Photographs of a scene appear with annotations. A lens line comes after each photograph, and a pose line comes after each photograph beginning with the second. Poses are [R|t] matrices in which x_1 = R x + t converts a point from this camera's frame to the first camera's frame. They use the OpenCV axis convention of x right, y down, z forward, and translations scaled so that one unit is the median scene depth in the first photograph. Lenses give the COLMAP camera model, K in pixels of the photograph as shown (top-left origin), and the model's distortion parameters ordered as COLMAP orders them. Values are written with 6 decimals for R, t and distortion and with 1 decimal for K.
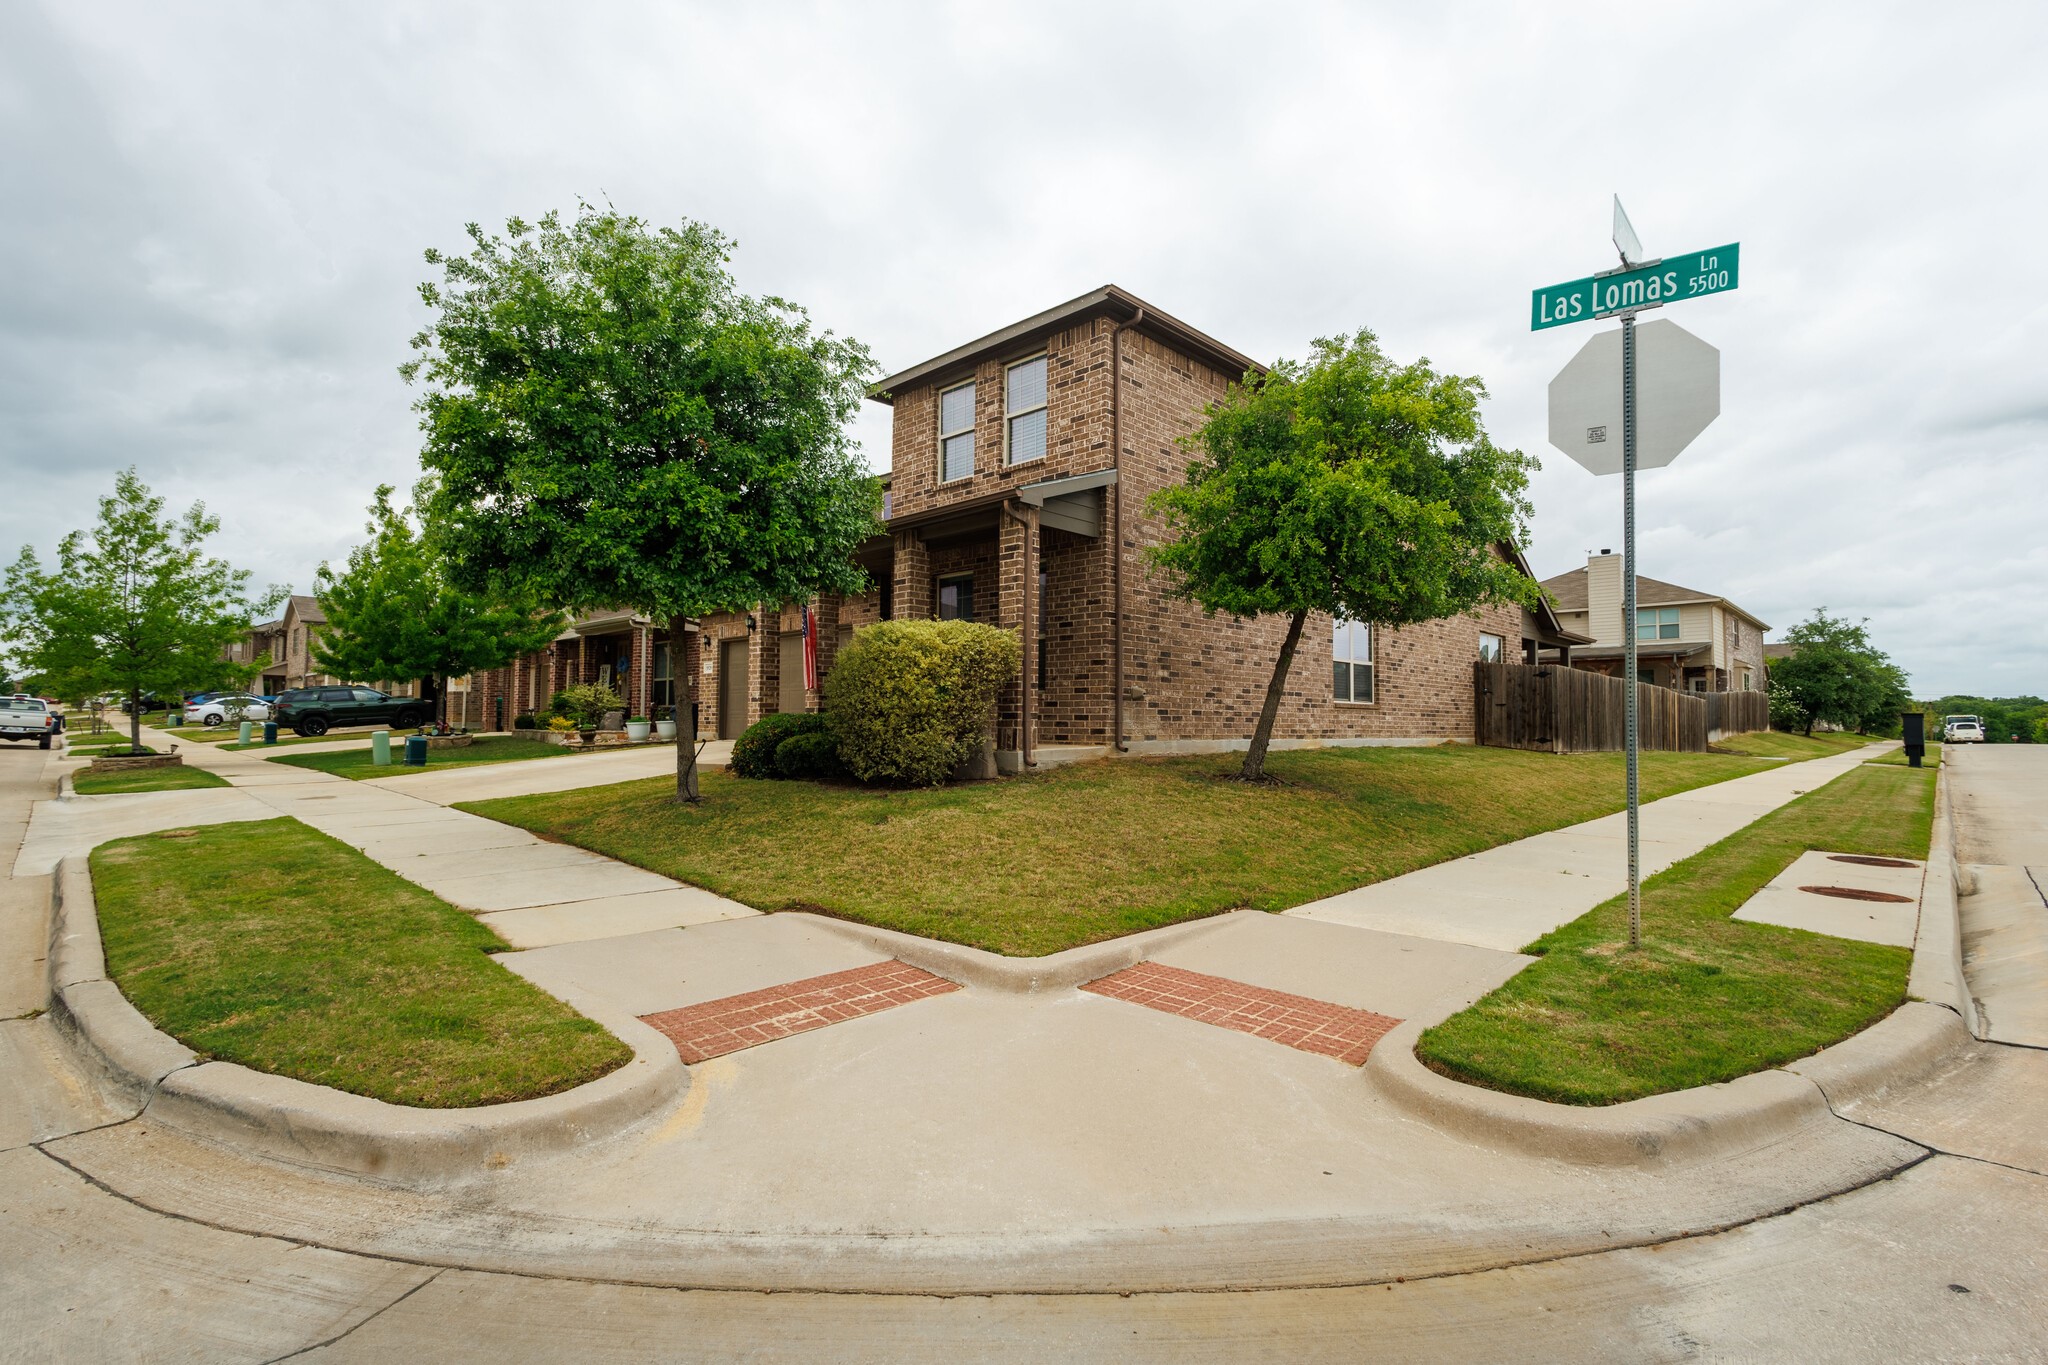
lens RADIAL K [[937.6, 0, 1029.3], [0, 937.6, 700.4], [0, 0, 1]] dist [0.005672, -0.001168]
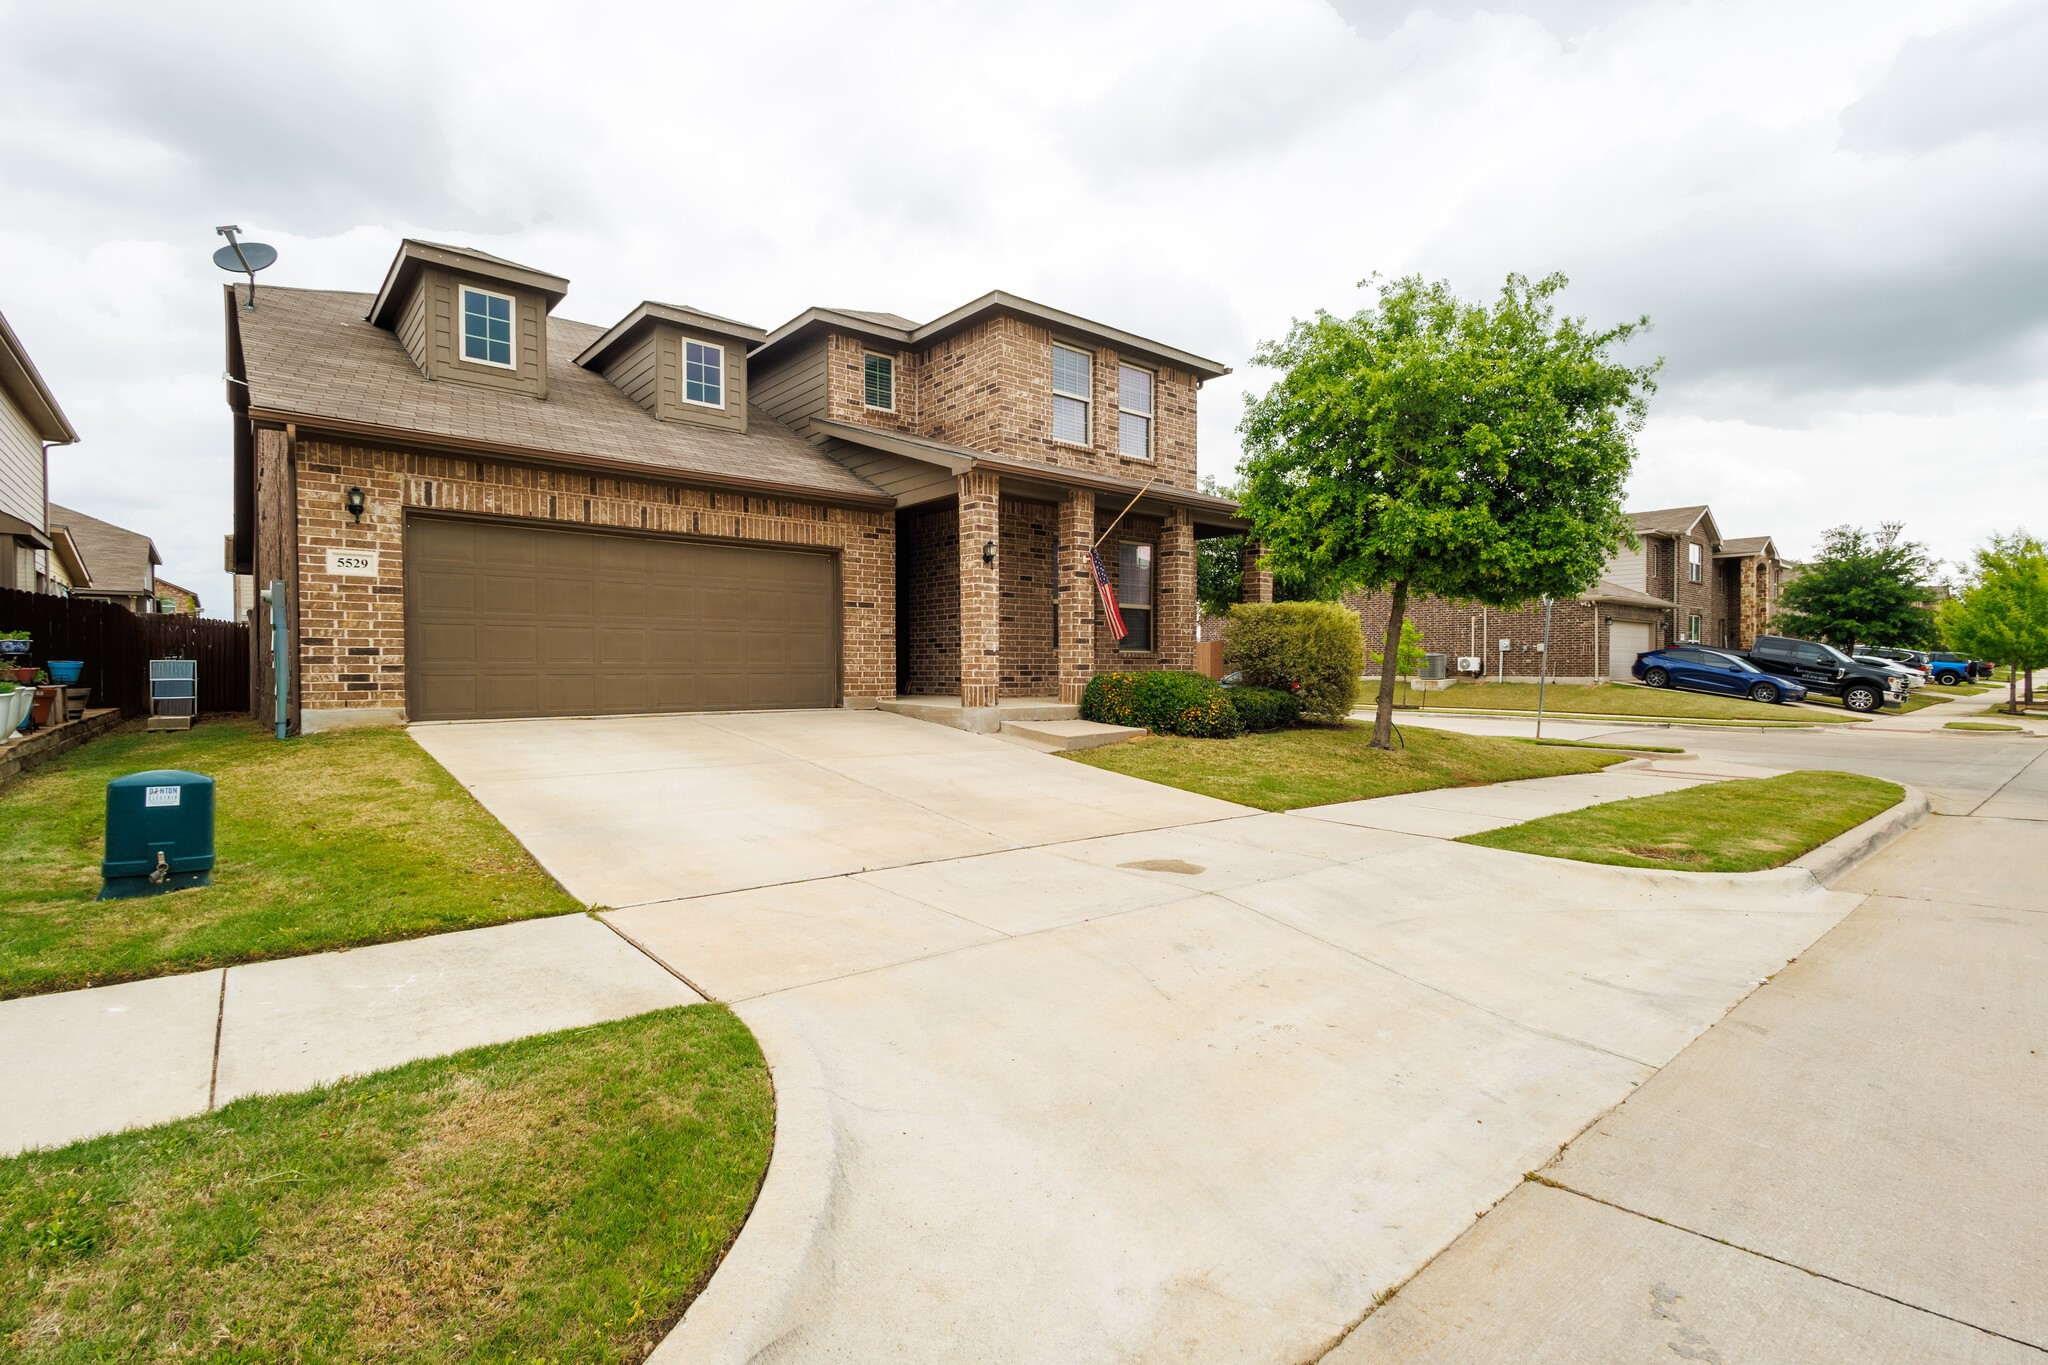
lens RADIAL K [[937.6, 0, 1029.3], [0, 937.6, 700.4], [0, 0, 1]] dist [0.005672, -0.001168]
pose [[0.085838, -0.042399, 0.995407, -1.066796], [-0.022813, 0.998749, 0.044509, 0.003536], [-0.996048, -0.026528, 0.084763, 0.903276]]
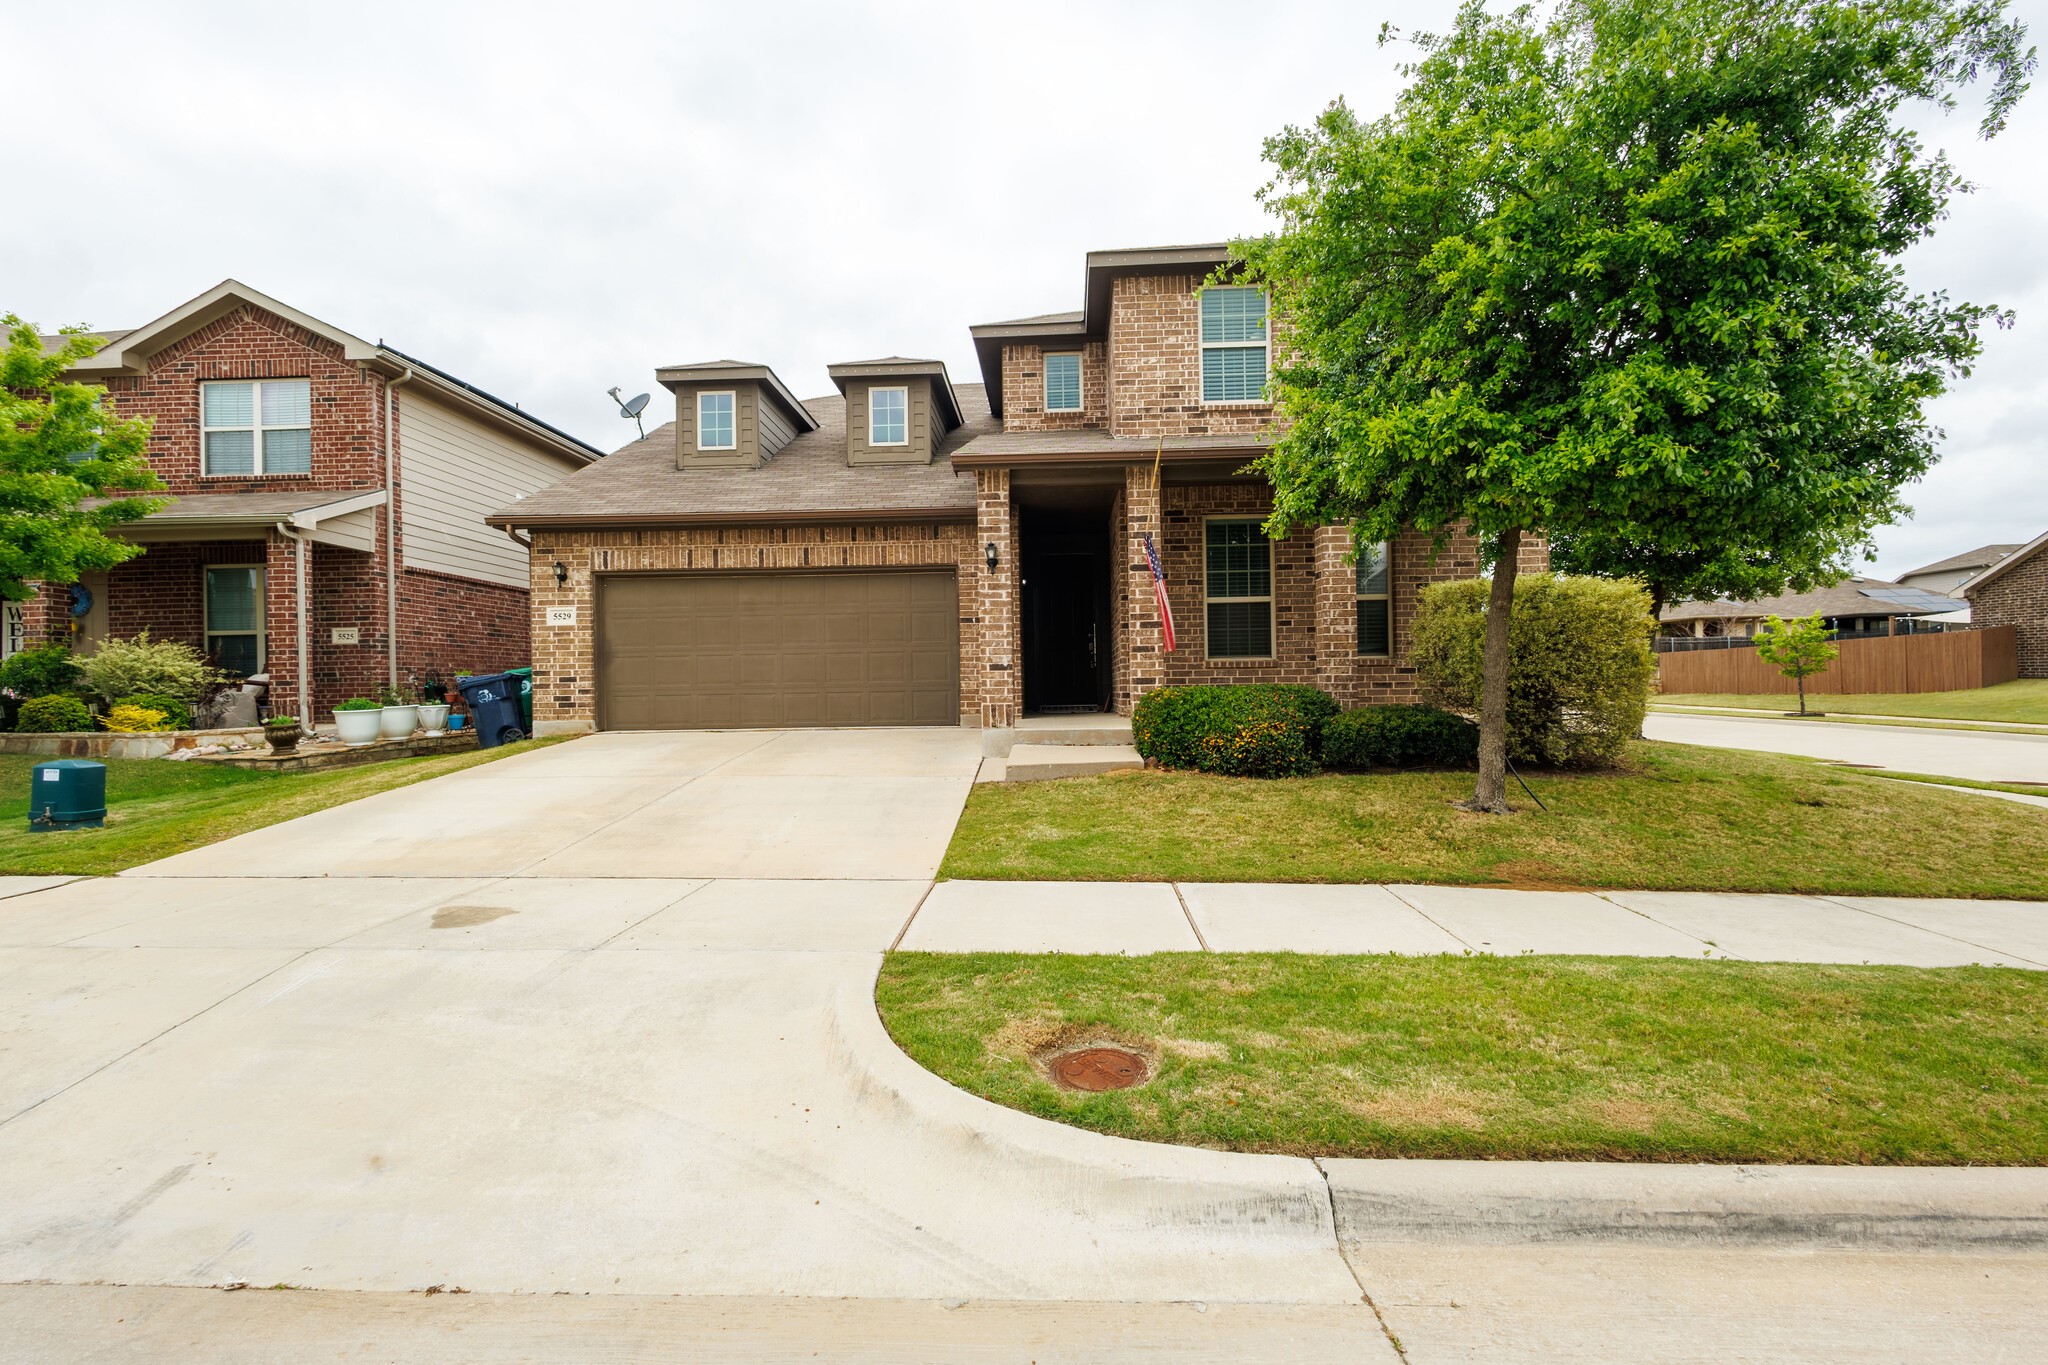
lens RADIAL K [[937.6, 0, 1029.3], [0, 937.6, 700.4], [0, 0, 1]] dist [0.005672, -0.001168]
pose [[0.741534, -0.031282, 0.670186, -0.744224], [0.006190, 0.999189, 0.039790, -0.003633], [-0.670887, -0.025357, 0.741126, 0.470757]]
